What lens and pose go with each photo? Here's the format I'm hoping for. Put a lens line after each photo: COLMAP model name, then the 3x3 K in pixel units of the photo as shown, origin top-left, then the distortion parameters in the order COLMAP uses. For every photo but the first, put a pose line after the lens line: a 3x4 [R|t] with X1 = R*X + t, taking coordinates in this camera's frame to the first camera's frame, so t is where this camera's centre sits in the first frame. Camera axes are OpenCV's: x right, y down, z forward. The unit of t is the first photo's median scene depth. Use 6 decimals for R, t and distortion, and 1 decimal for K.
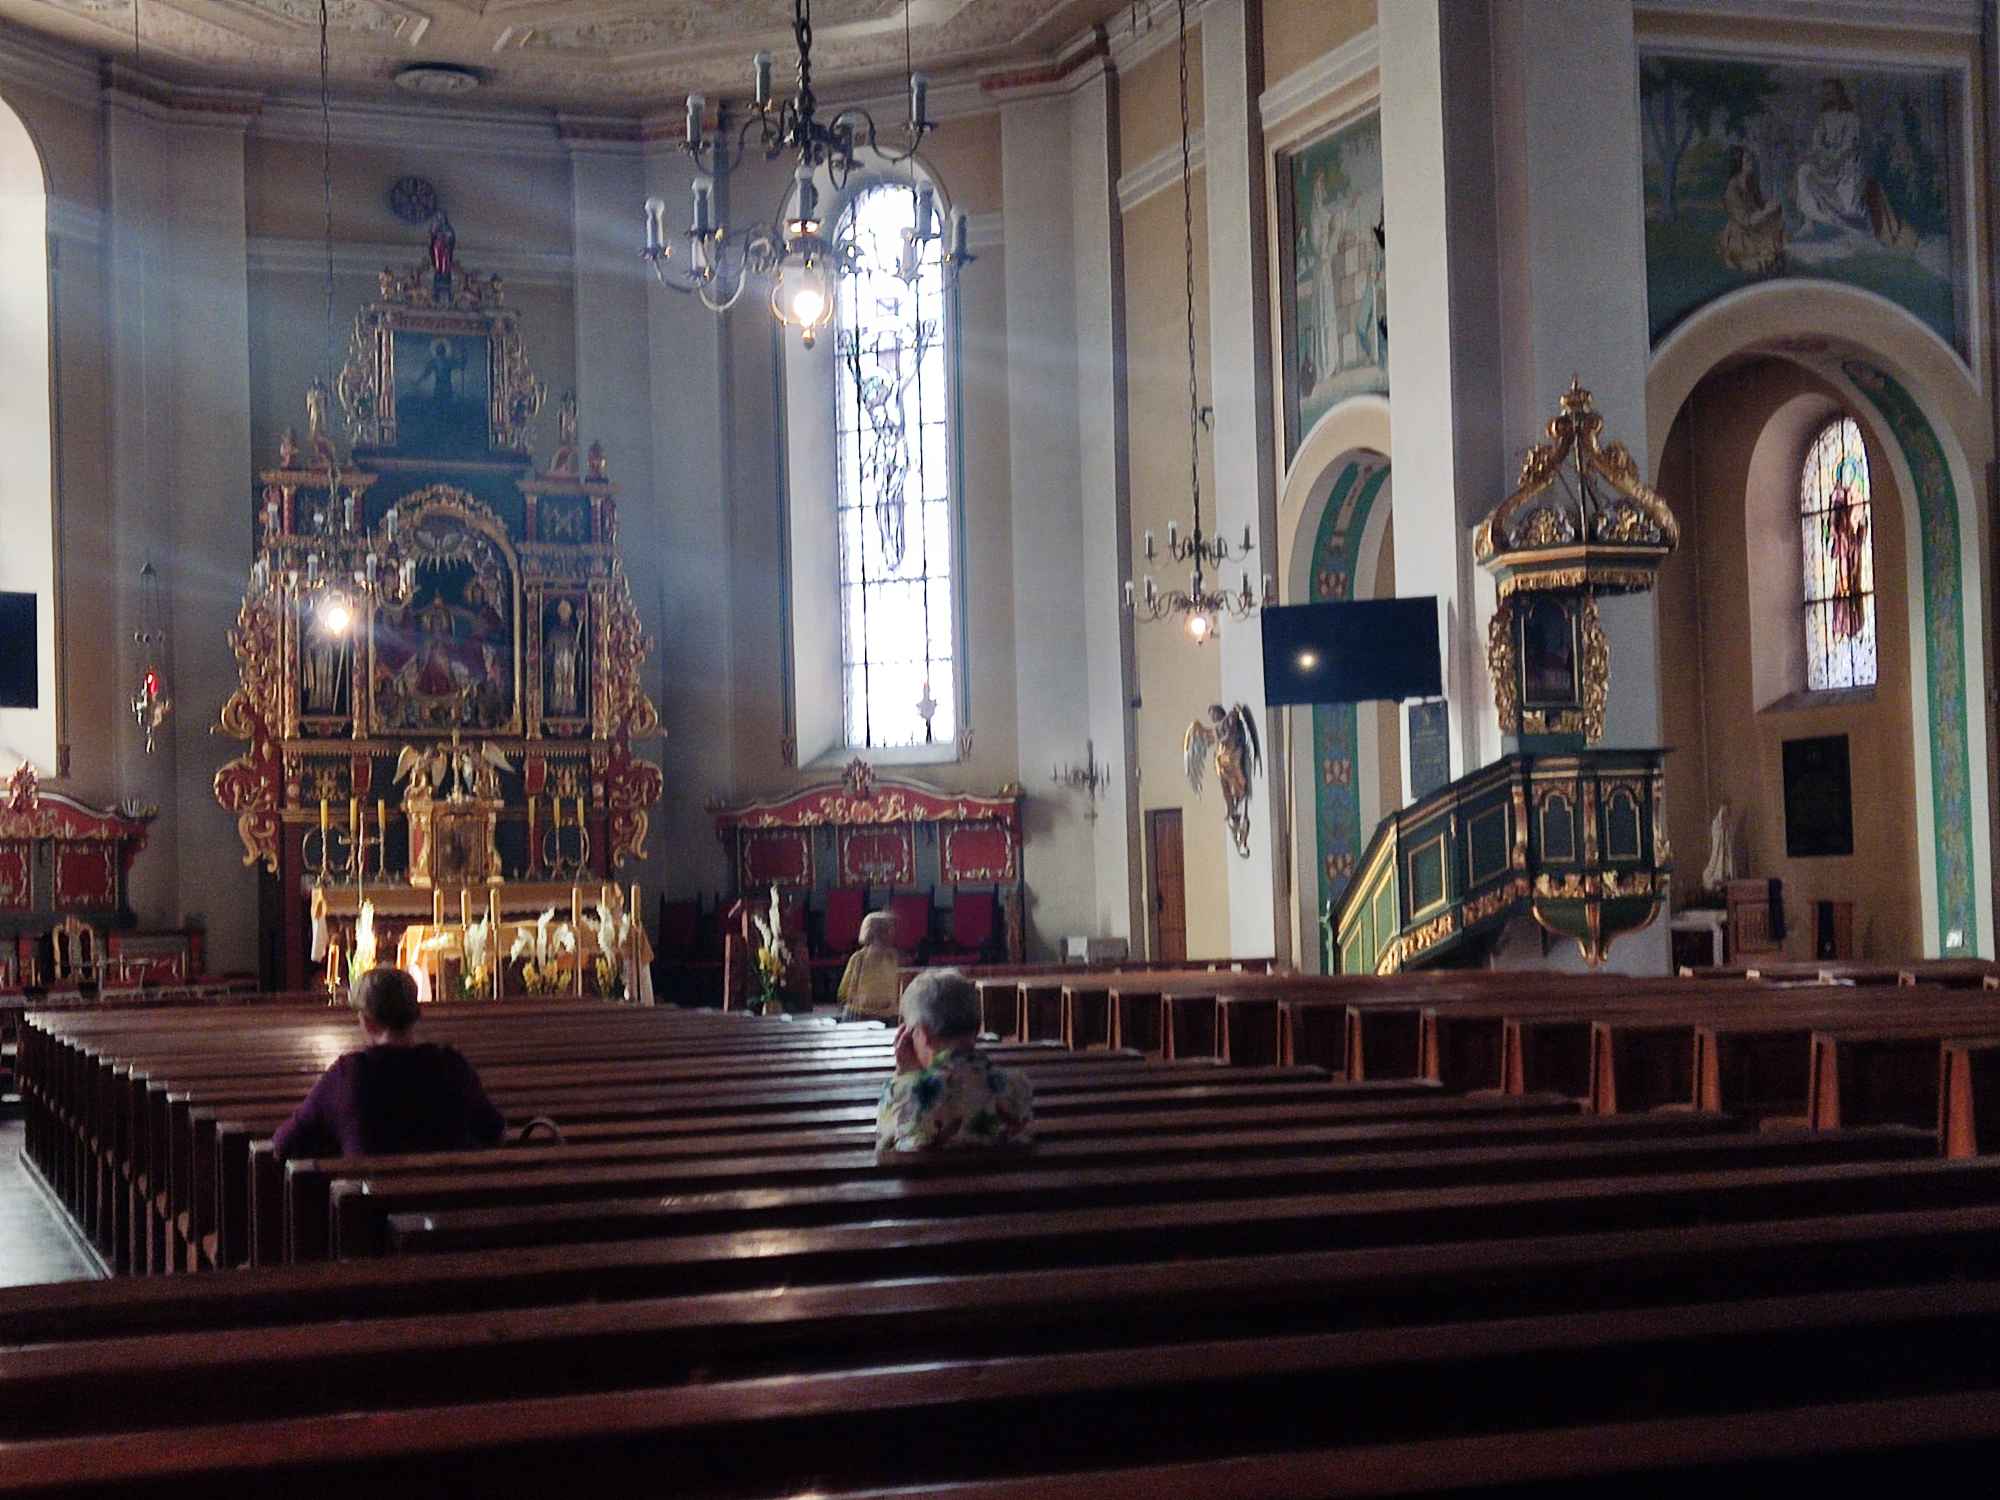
lens RADIAL K [[2791.3, 0, 998.3], [0, 2791.3, 780.2], [0, 0, 1]] dist [0.043799, -0.024585]
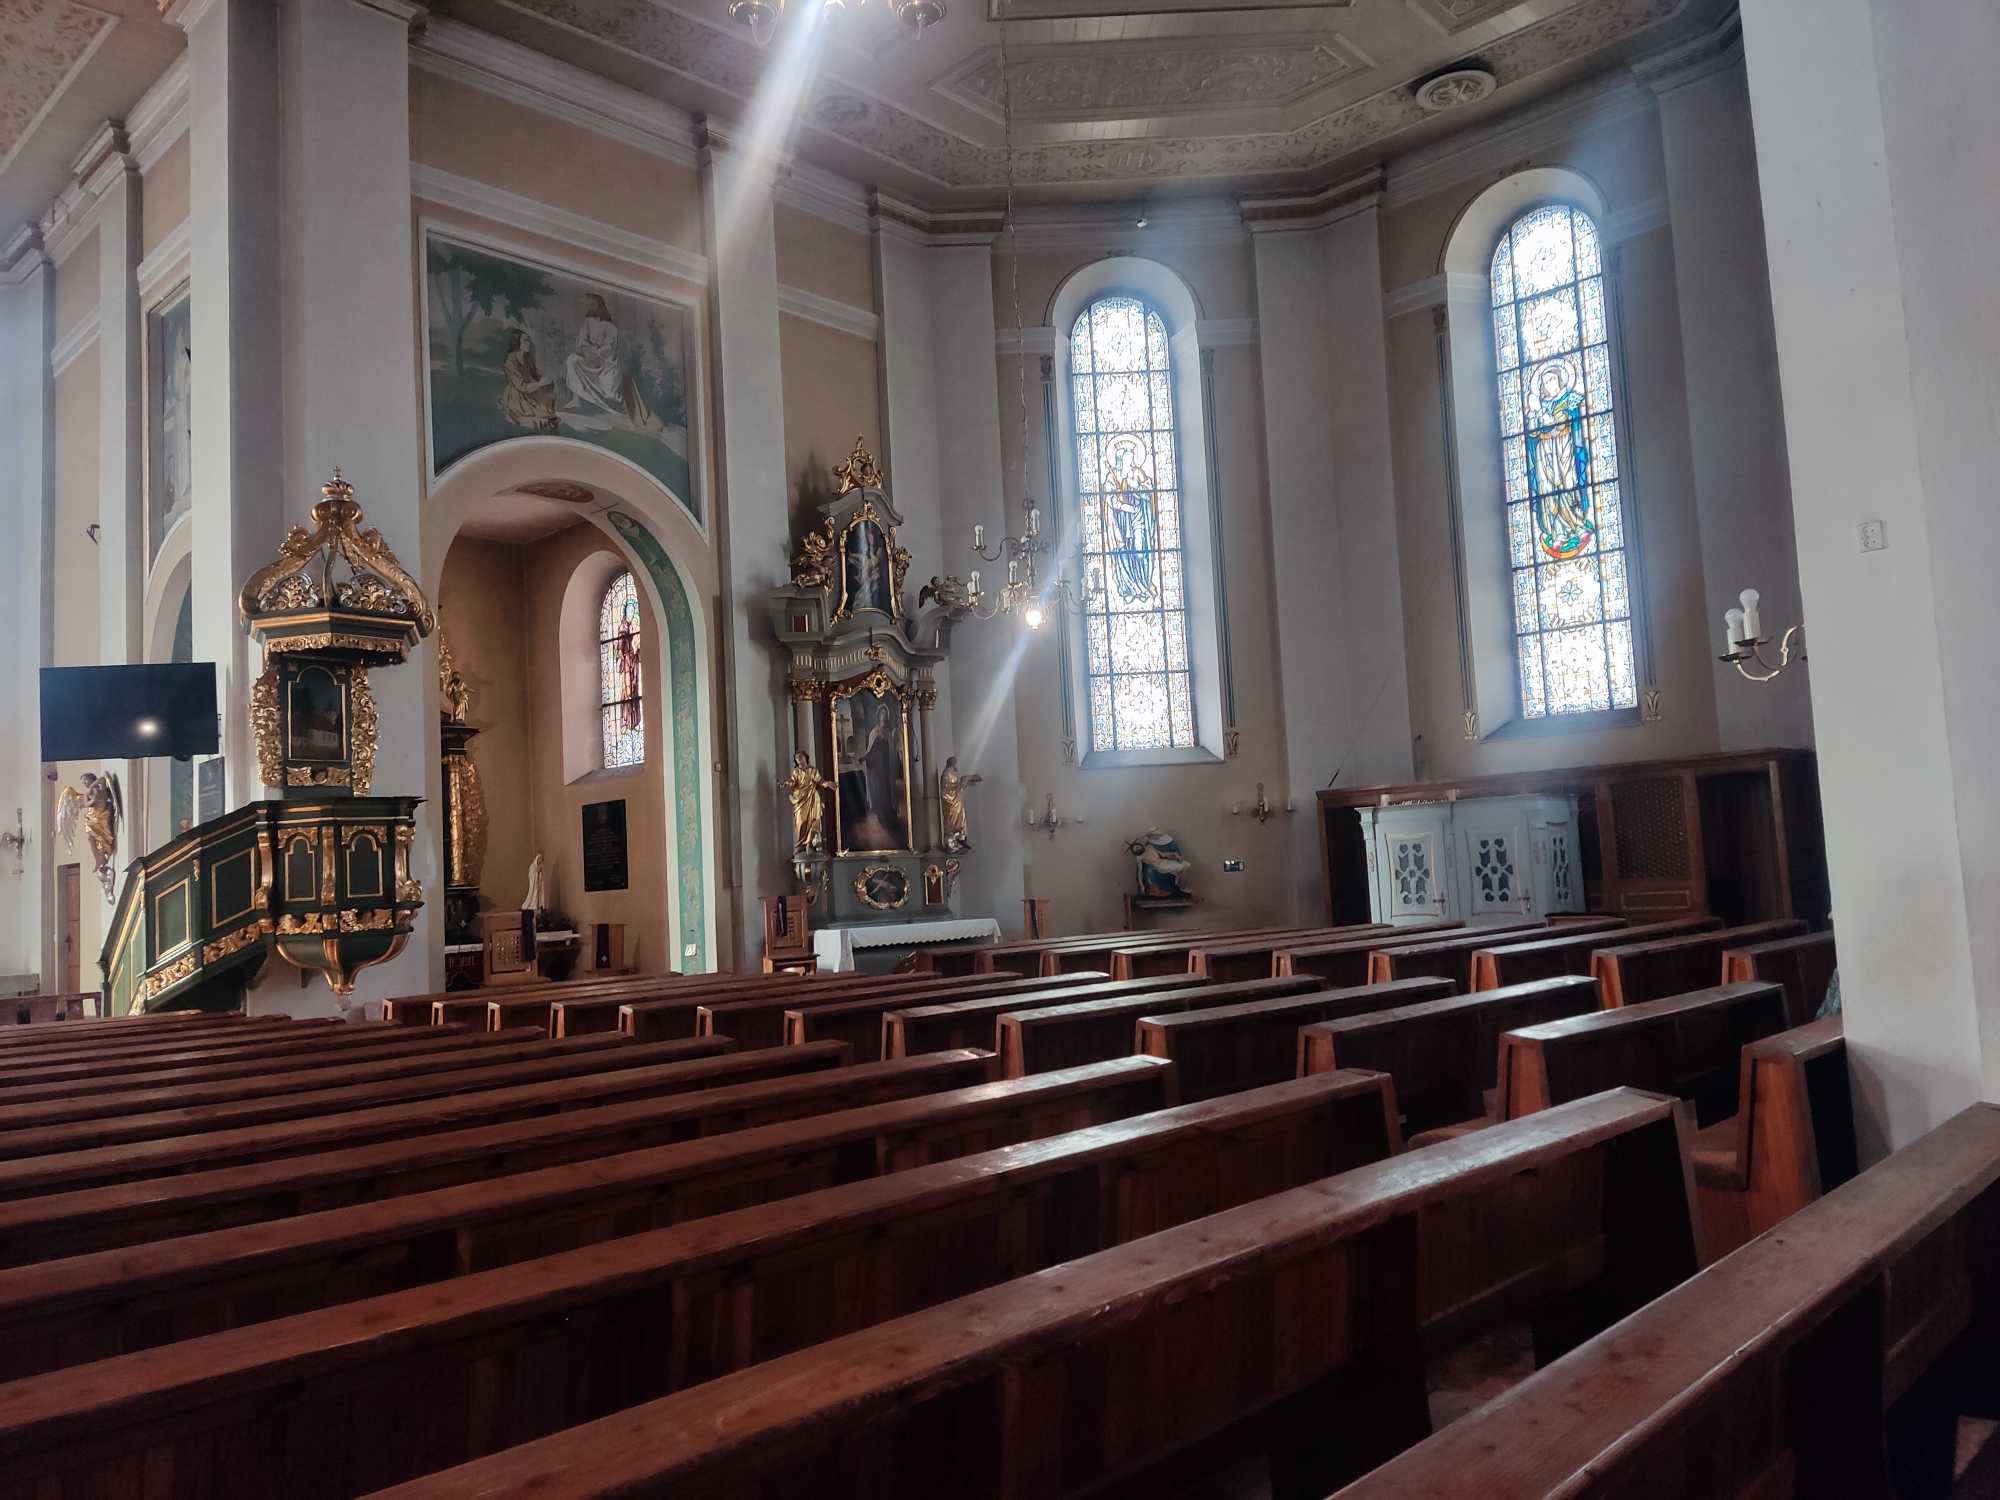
lens RADIAL K [[1499.8, 0, 1000.0], [0, 1499.8, 750.0], [0, 0, 1]] dist [0.000900, 0.001277]
pose [[0.890757, 0.018176, 0.454115, 0.153153], [0.012575, 0.997832, -0.064604, 0.010102], [-0.454305, 0.063257, 0.888598, 0.309523]]
